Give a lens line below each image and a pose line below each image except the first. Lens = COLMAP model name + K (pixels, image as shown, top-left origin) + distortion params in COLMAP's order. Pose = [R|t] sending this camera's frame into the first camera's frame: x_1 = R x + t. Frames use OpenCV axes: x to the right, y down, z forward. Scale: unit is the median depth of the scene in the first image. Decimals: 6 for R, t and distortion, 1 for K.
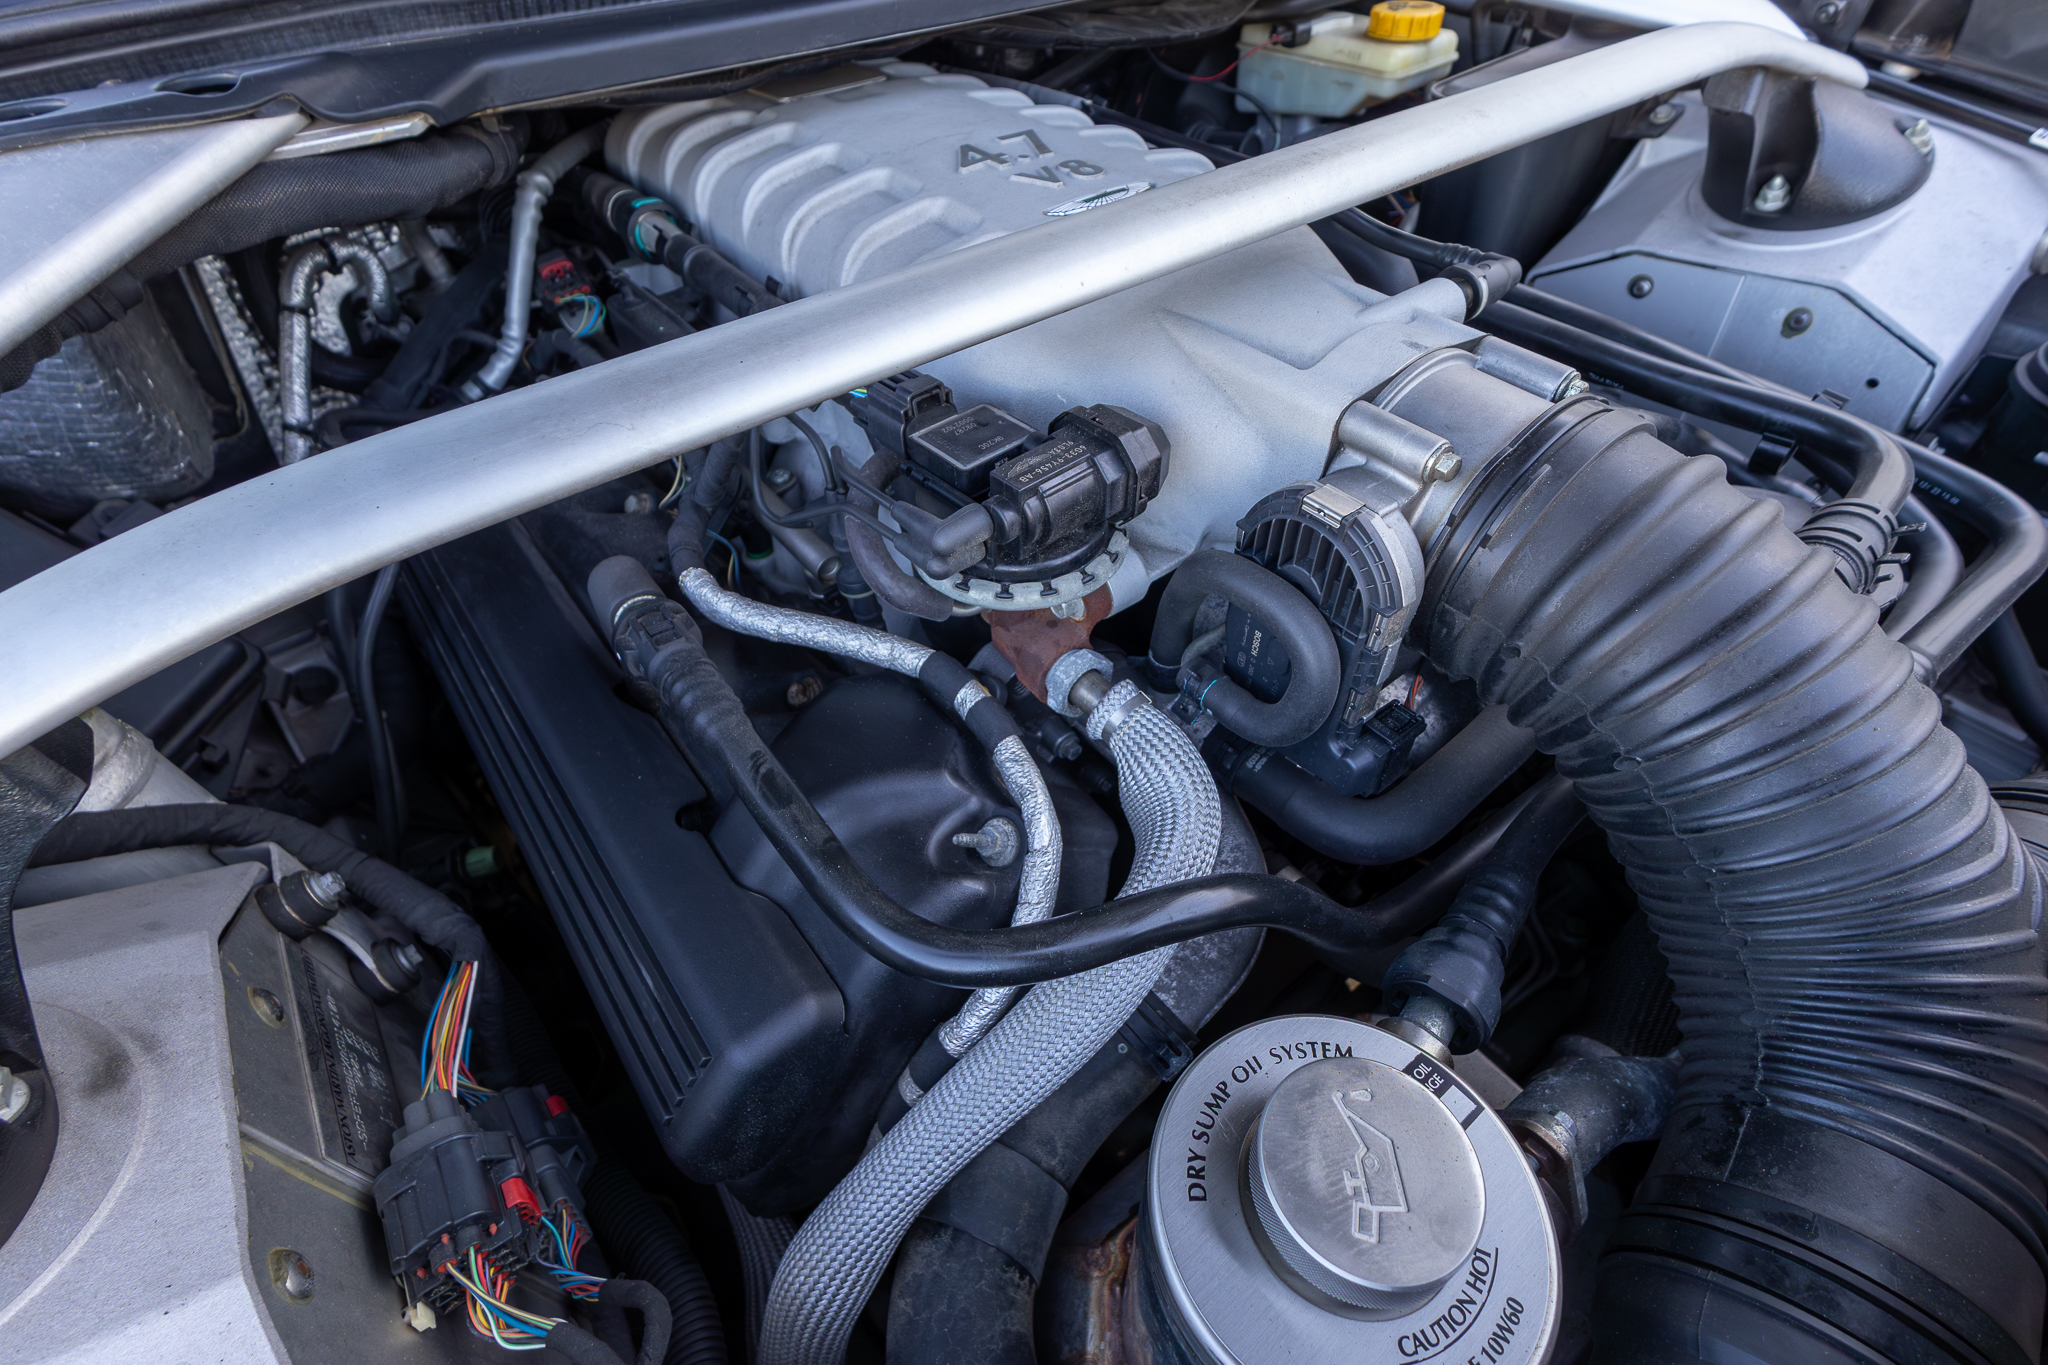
lens RADIAL K [[937.4, 0, 1039.5], [0, 937.4, 683.7], [0, 0, 1]] dist [0.002466, 0.000525]
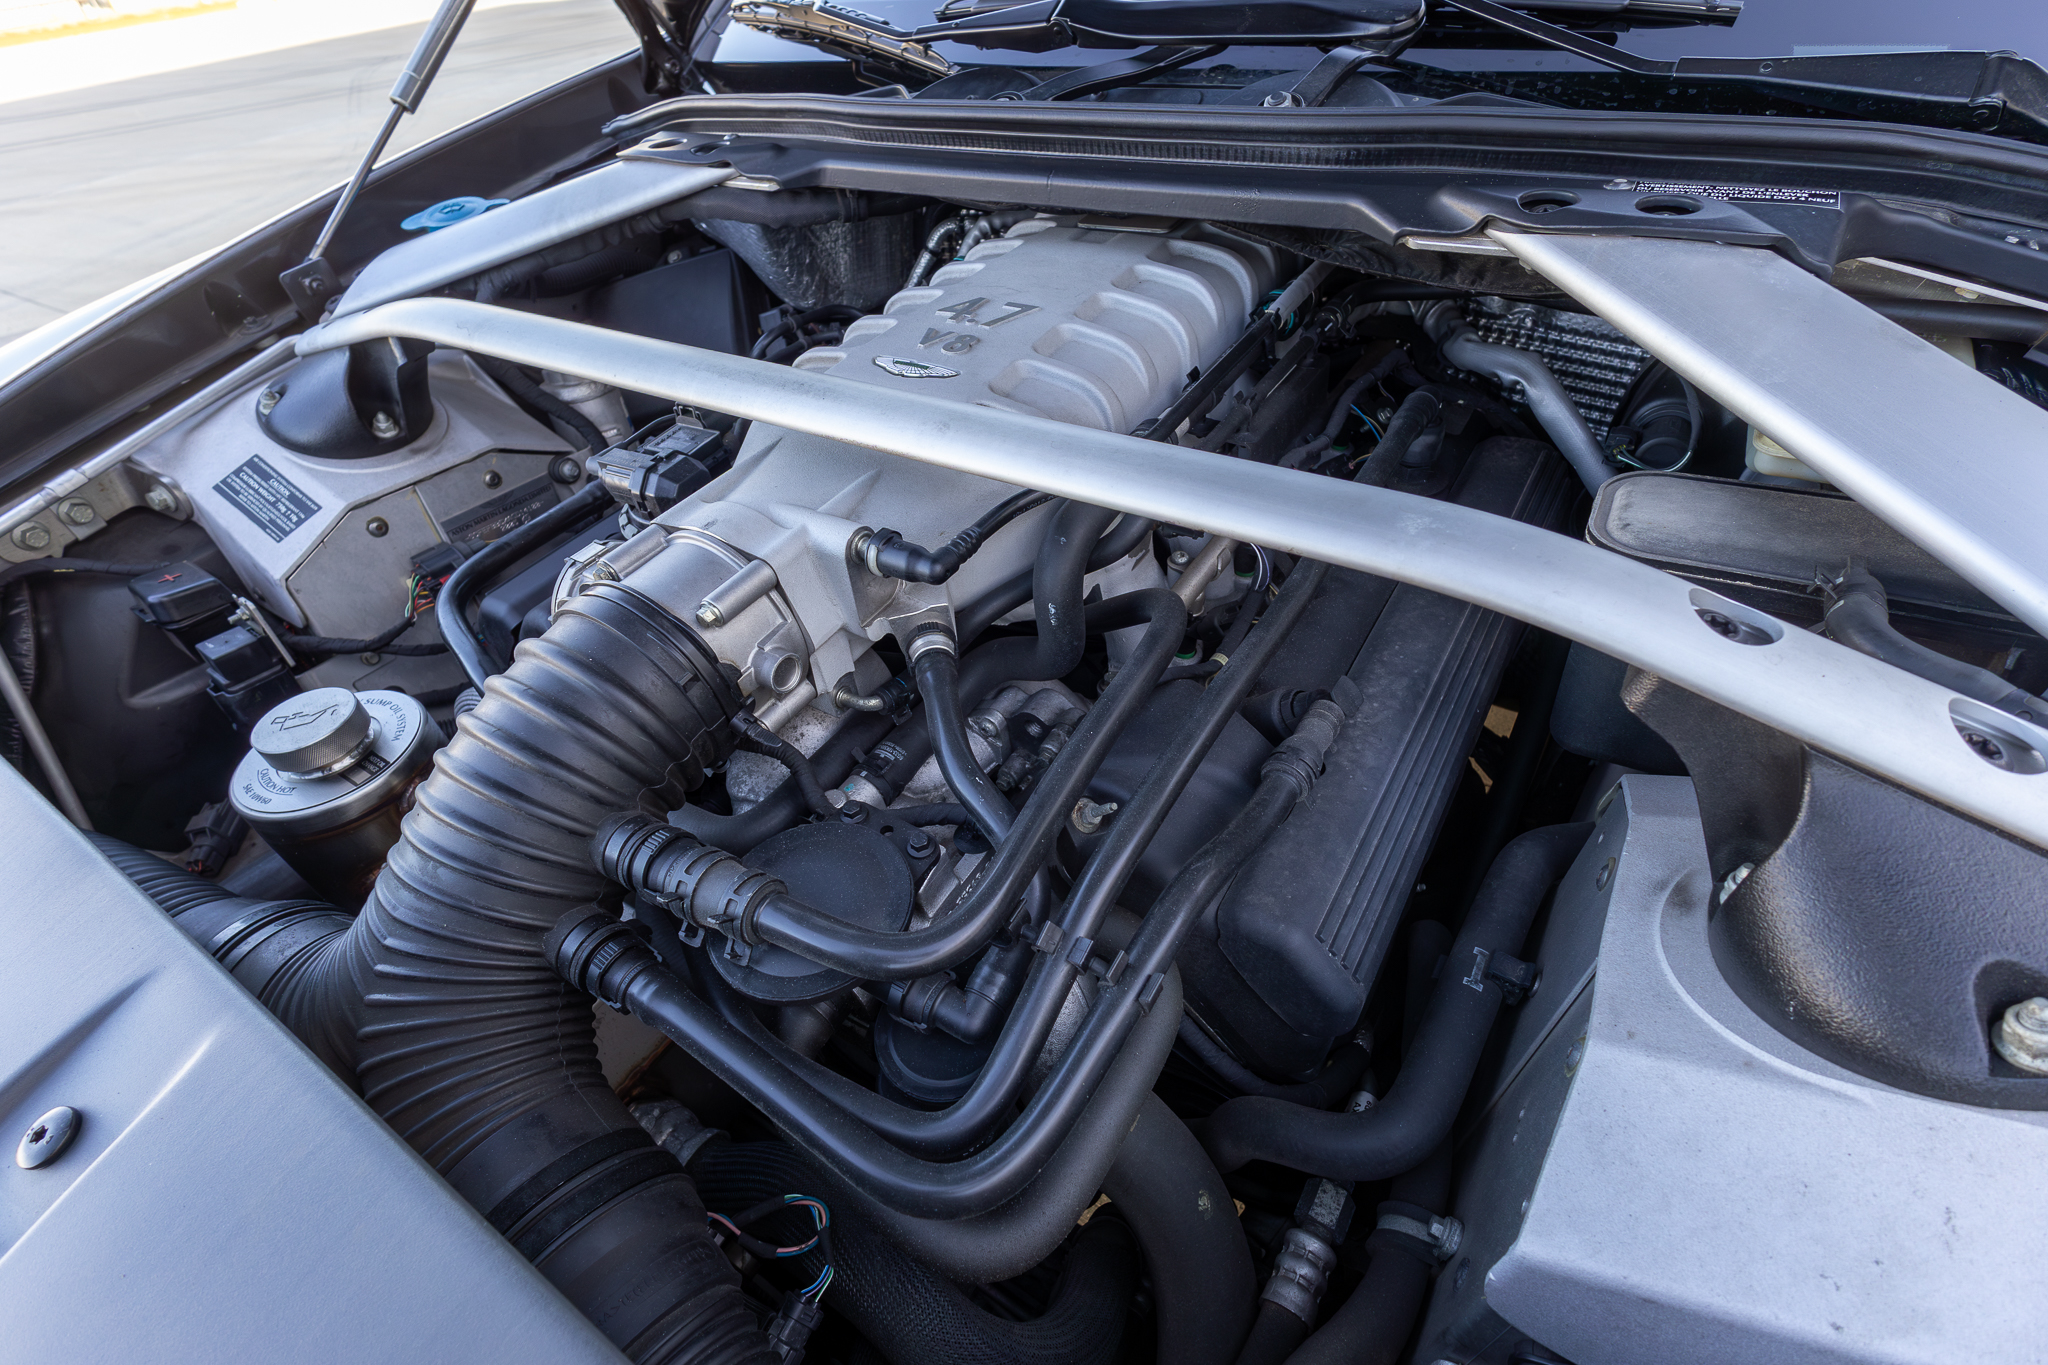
lens RADIAL K [[937.4, 0, 1039.5], [0, 937.4, 683.7], [0, 0, 1]] dist [0.002466, 0.000525]
pose [[0.343528, 0.633670, -0.693146, 1.616741], [-0.605804, 0.713495, 0.352032, -0.942749], [0.717628, 0.298978, 0.628985, 0.530460]]
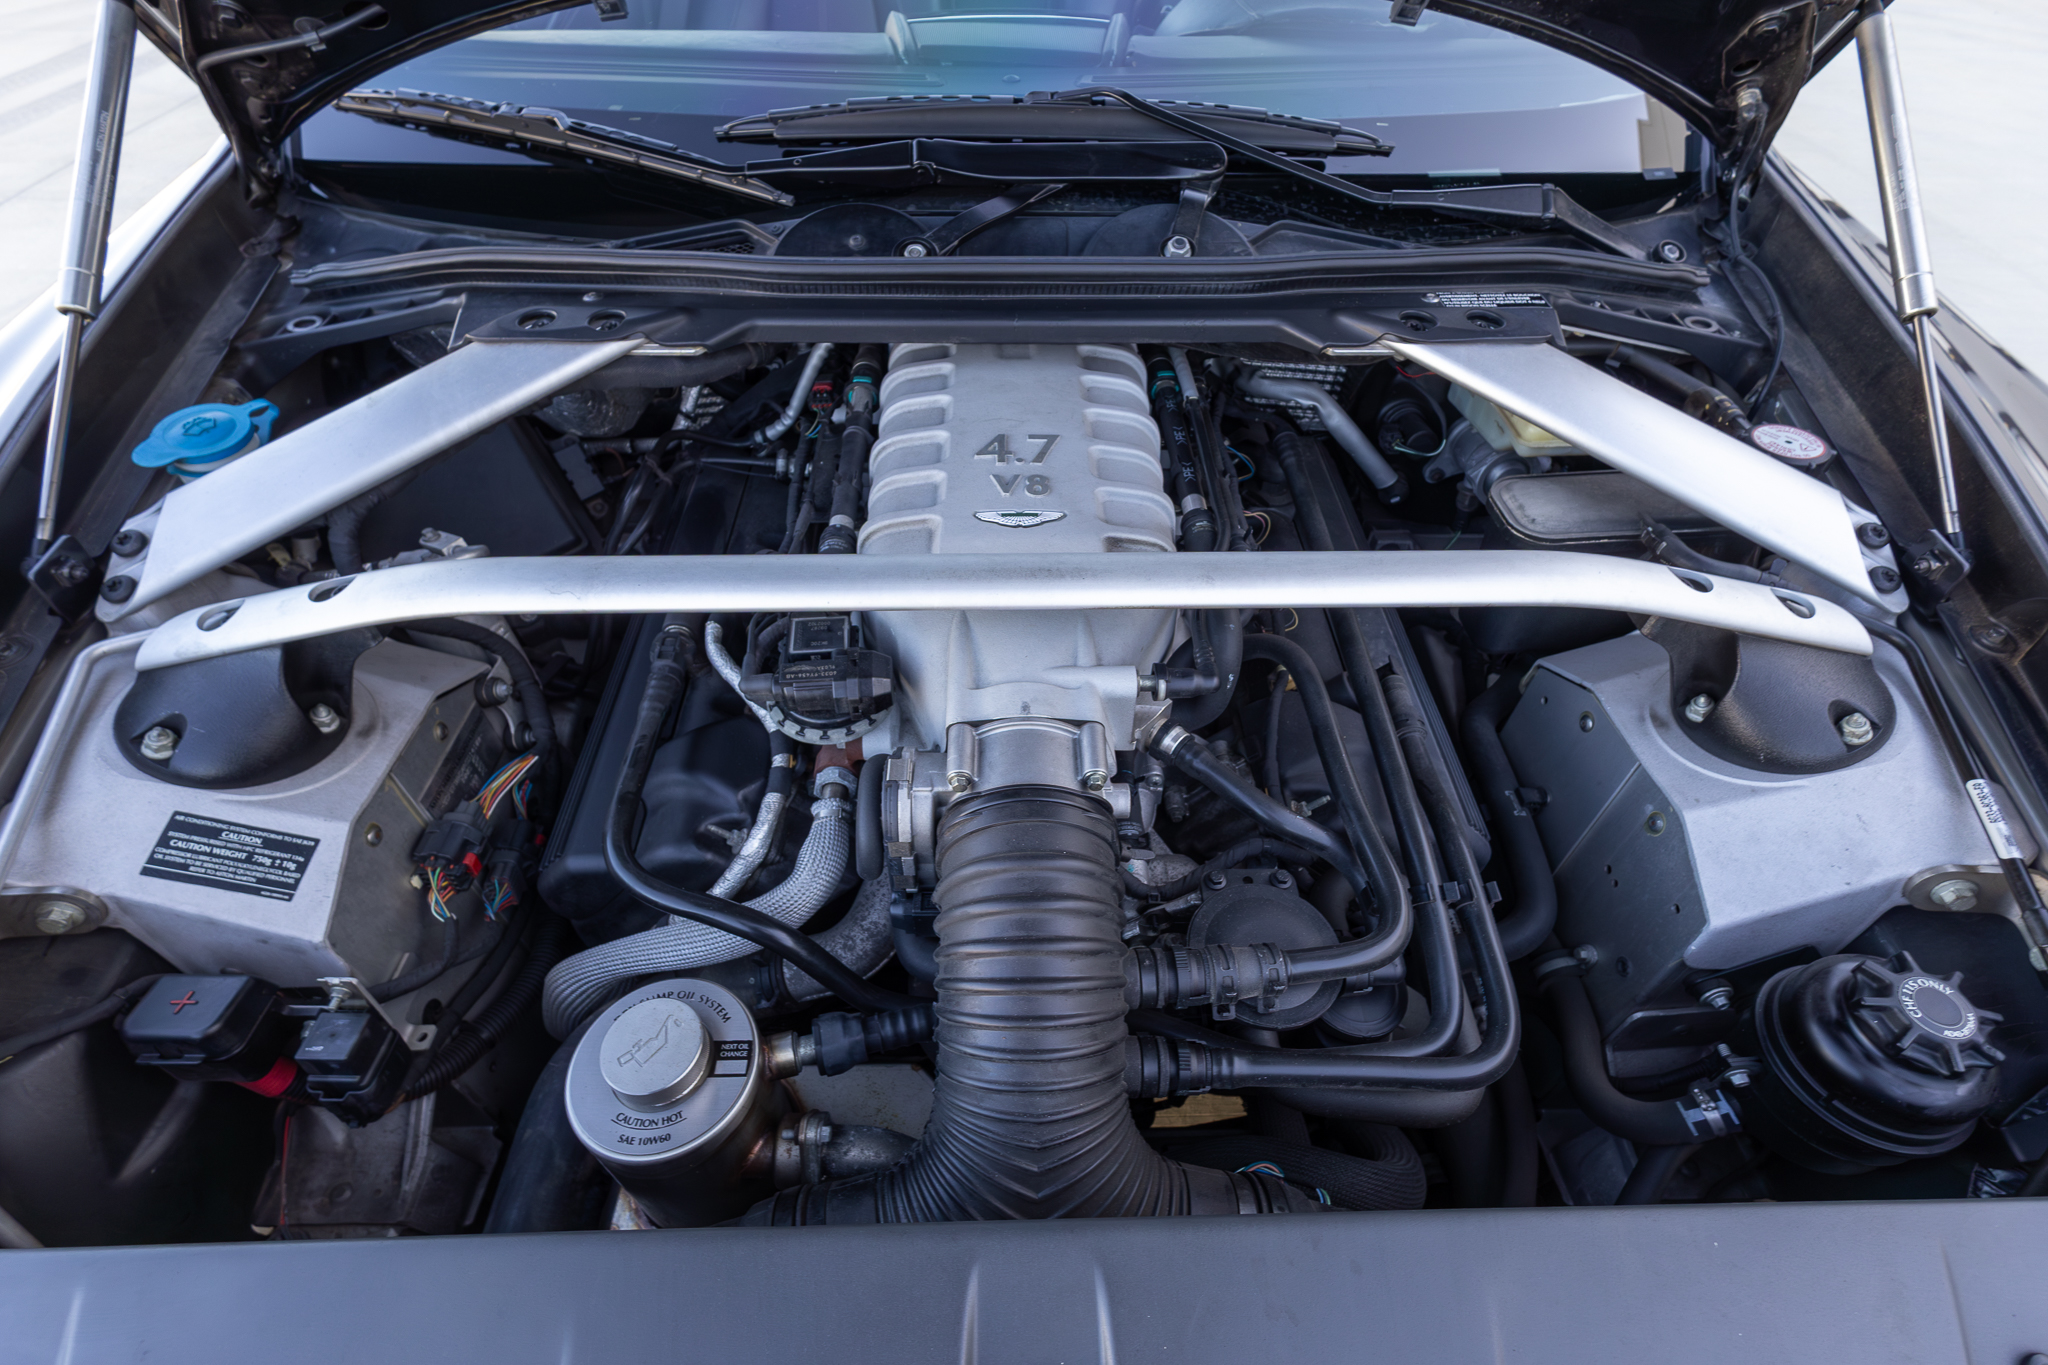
lens RADIAL K [[937.4, 0, 1039.5], [0, 937.4, 683.7], [0, 0, 1]] dist [0.002466, 0.000525]
pose [[0.806369, 0.462908, -0.368083, 0.957151], [-0.449252, 0.884214, 0.127817, -0.593930], [0.384631, 0.062294, 0.920966, -0.458552]]
